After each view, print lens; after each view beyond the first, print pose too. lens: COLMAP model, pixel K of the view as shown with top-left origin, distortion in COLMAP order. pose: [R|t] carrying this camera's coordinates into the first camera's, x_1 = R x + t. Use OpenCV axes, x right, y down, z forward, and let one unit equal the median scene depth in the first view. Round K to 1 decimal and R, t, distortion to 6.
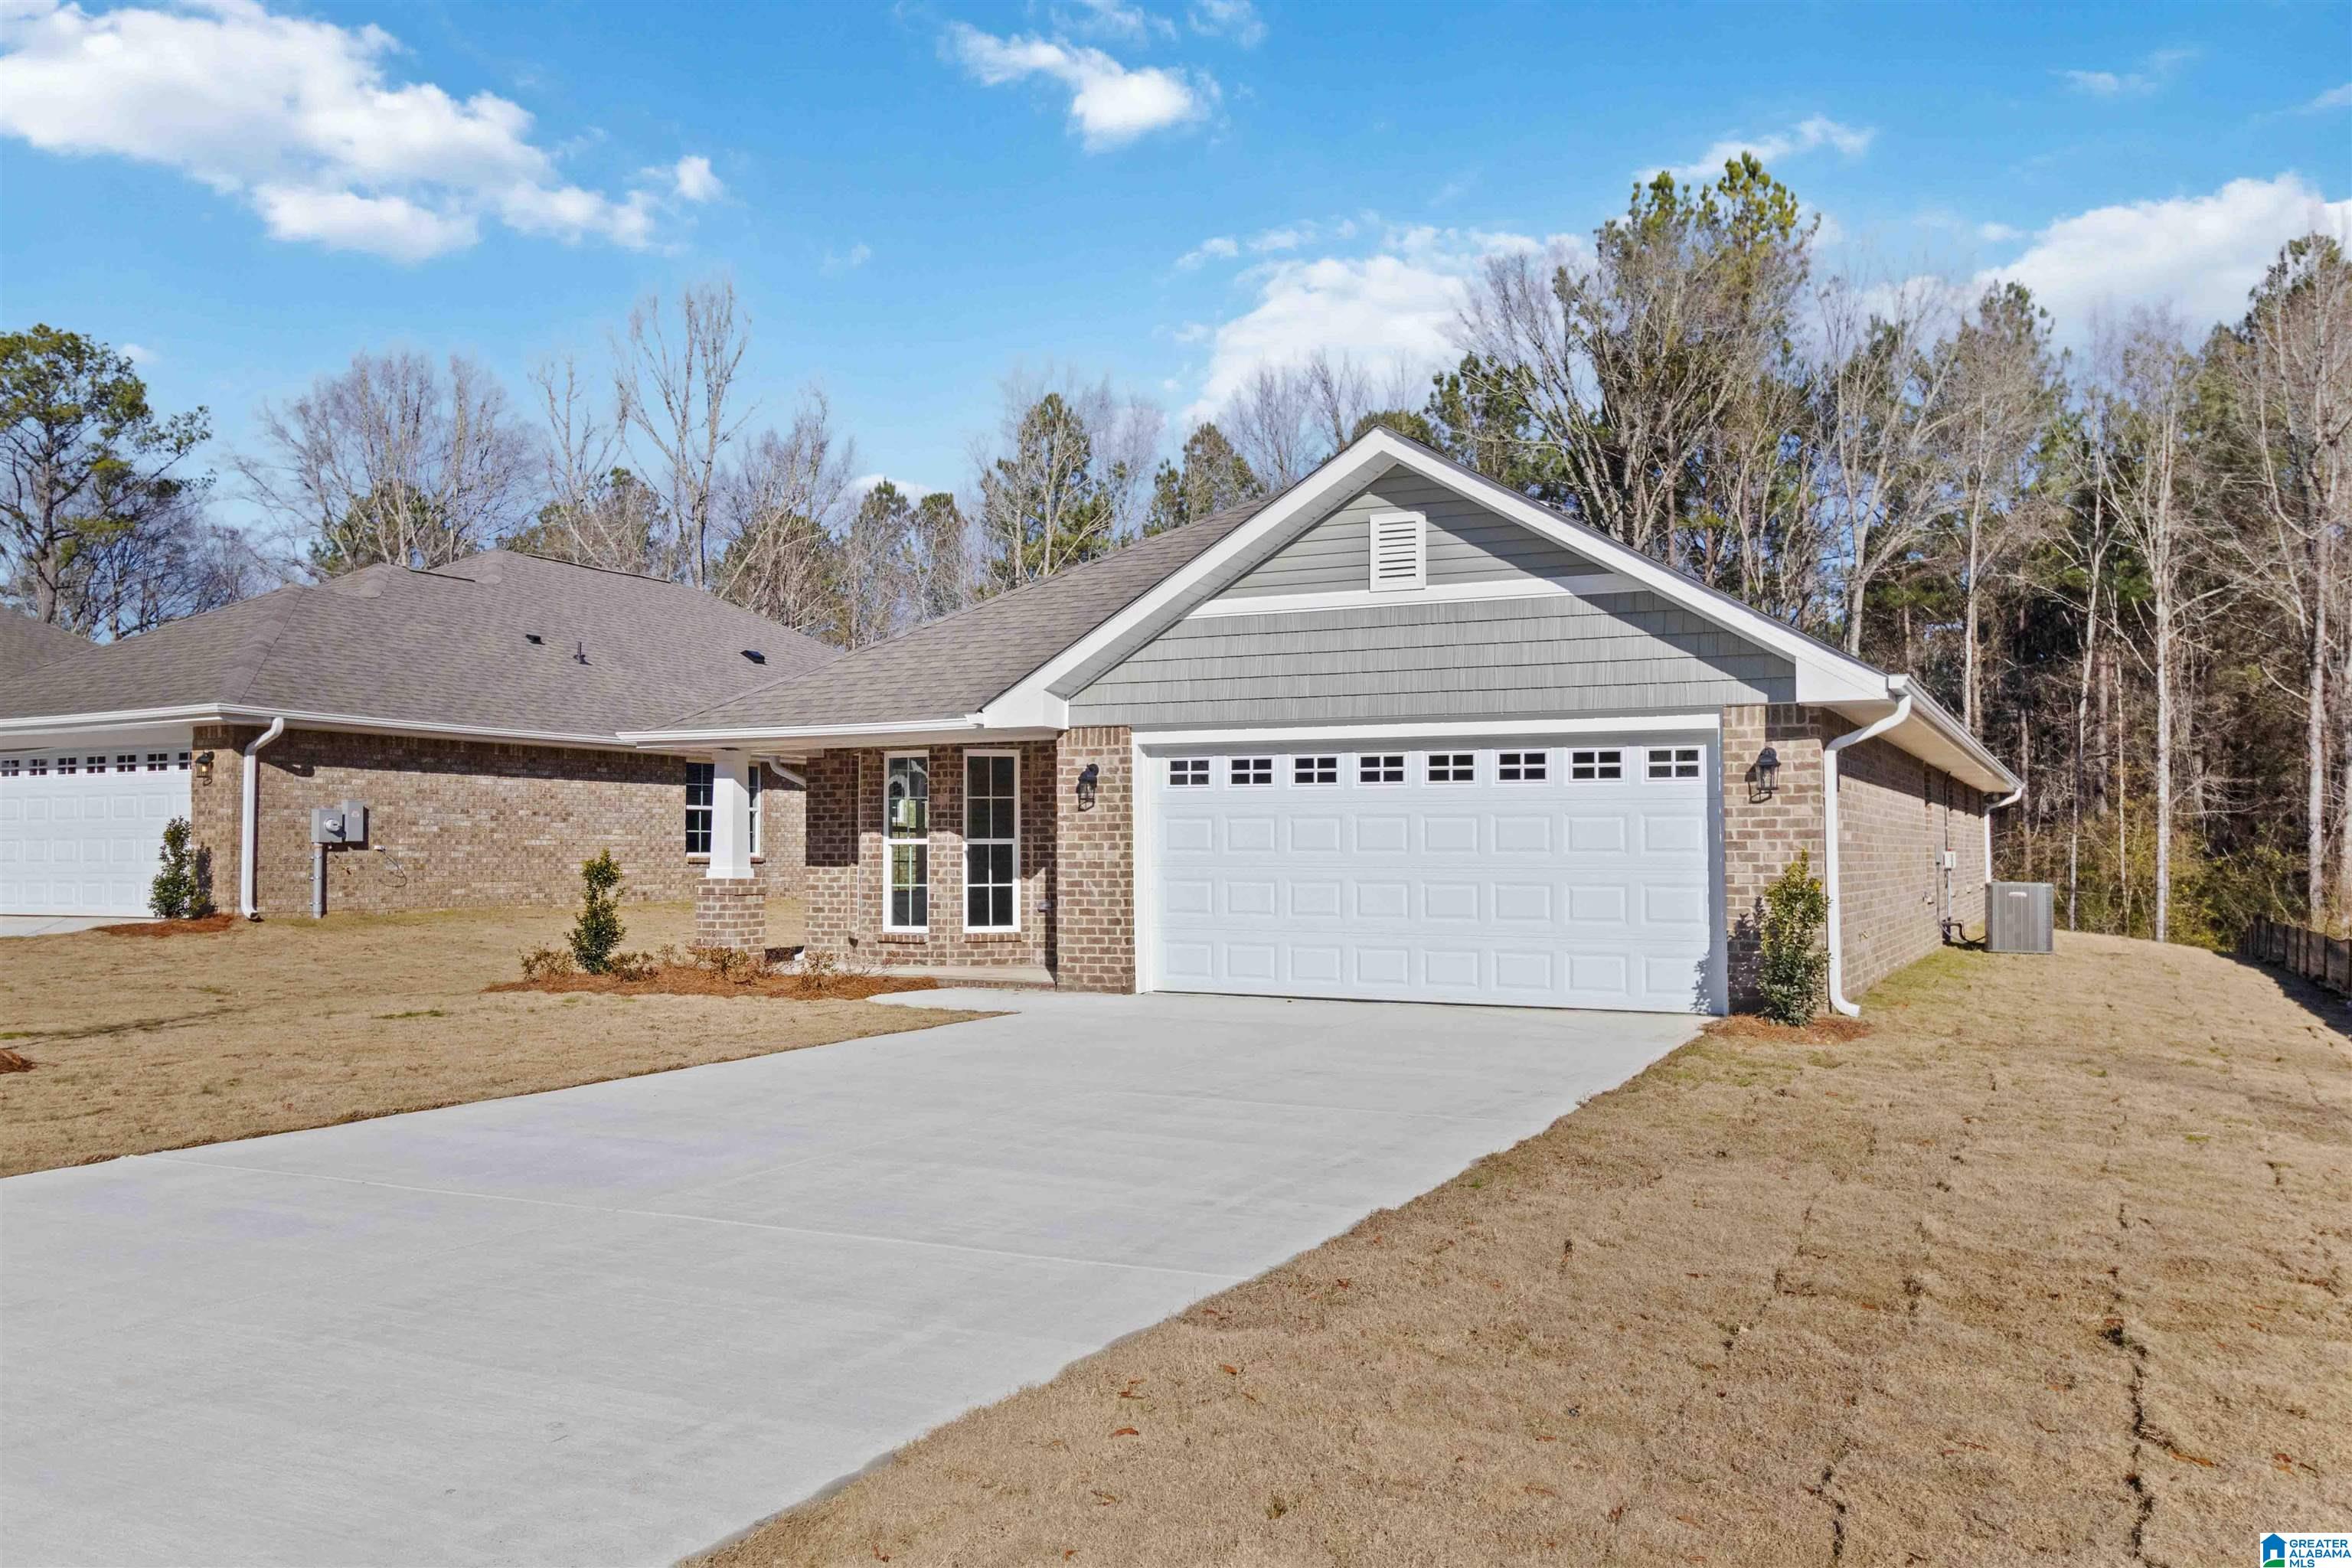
lens RADIAL K [[1850.4, 0, 1176.0], [0, 1850.4, 784.0], [0, 0, 1]] dist [-0.000473, -0.000929]
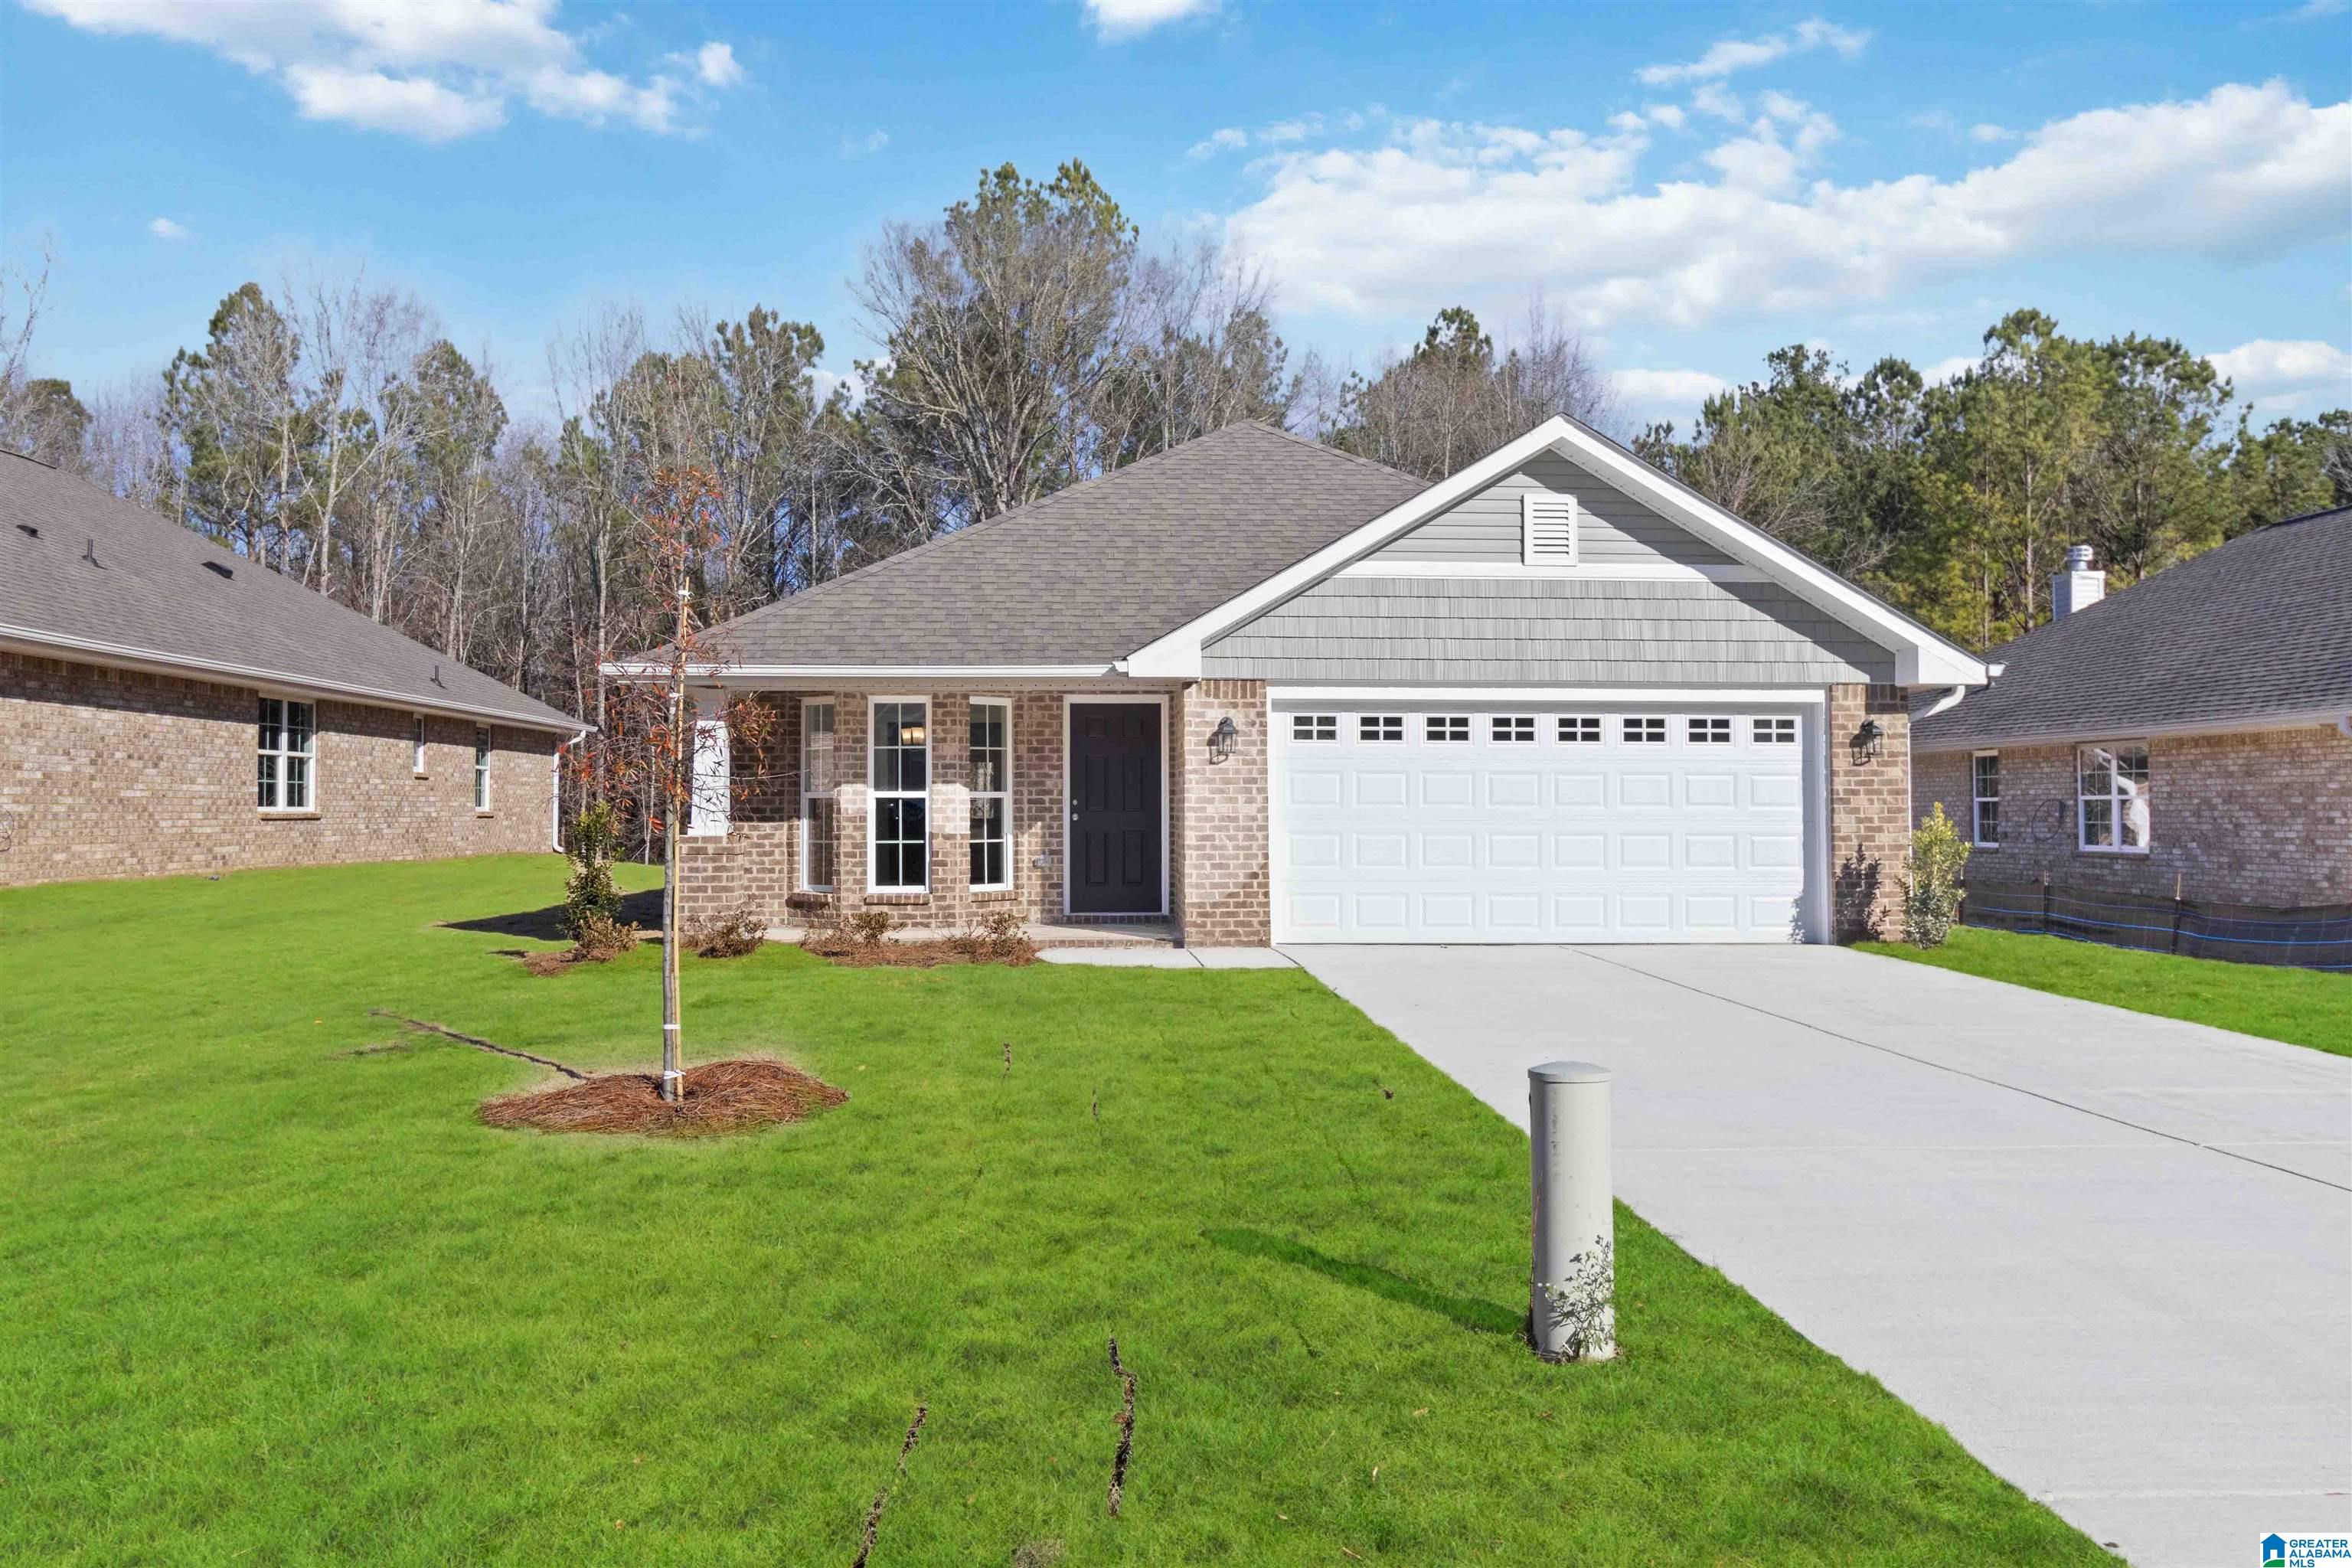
lens RADIAL K [[1807.9, 0, 1176.0], [0, 1807.9, 784.0], [0, 0, 1]] dist [-0.001659, -0.003582]
pose [[0.859179, 0.007651, 0.511618, -0.564073], [-0.019476, 0.999653, 0.017757, 0.008415], [-0.511304, -0.025221, 0.859030, 0.181999]]
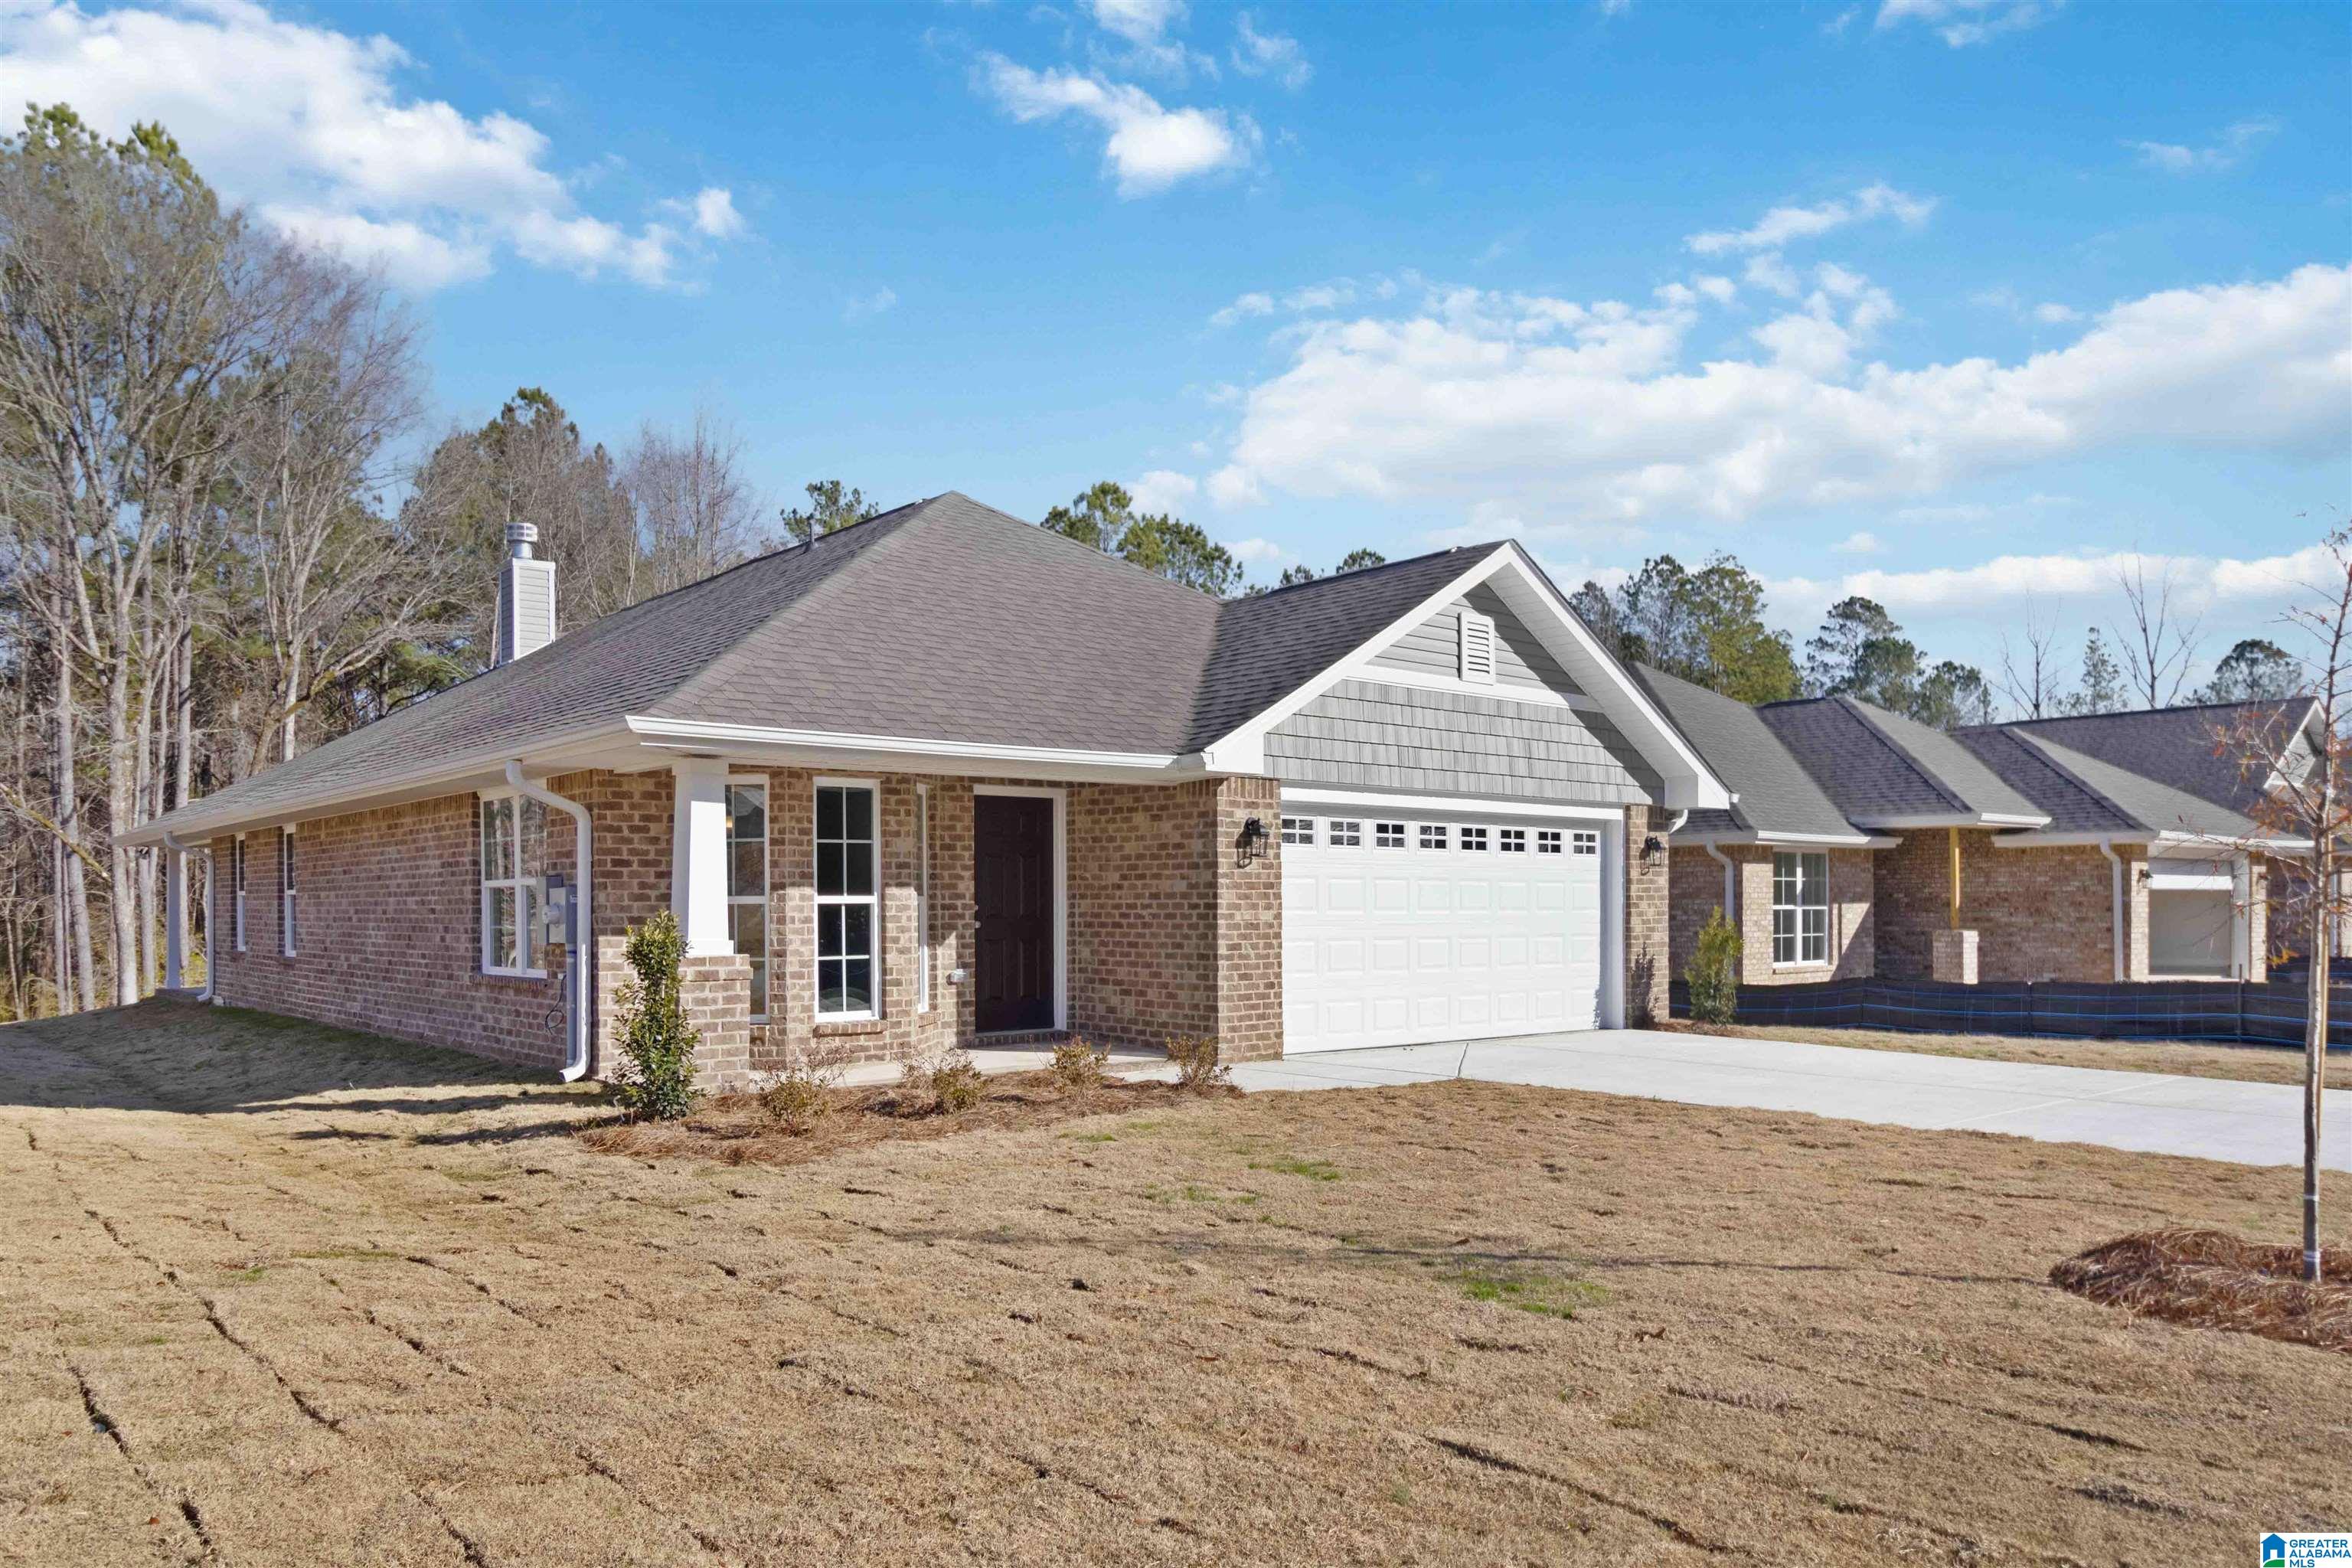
lens RADIAL K [[1665.3, 0, 1188.3], [0, 1665.3, 915.7], [0, 0, 1]] dist [0.003711, 0.004356]
pose [[0.364284, -0.007498, 0.931258, -0.837092], [-0.033180, 0.999228, 0.021024, 0.021884], [-0.930697, -0.038558, 0.363754, 0.724439]]
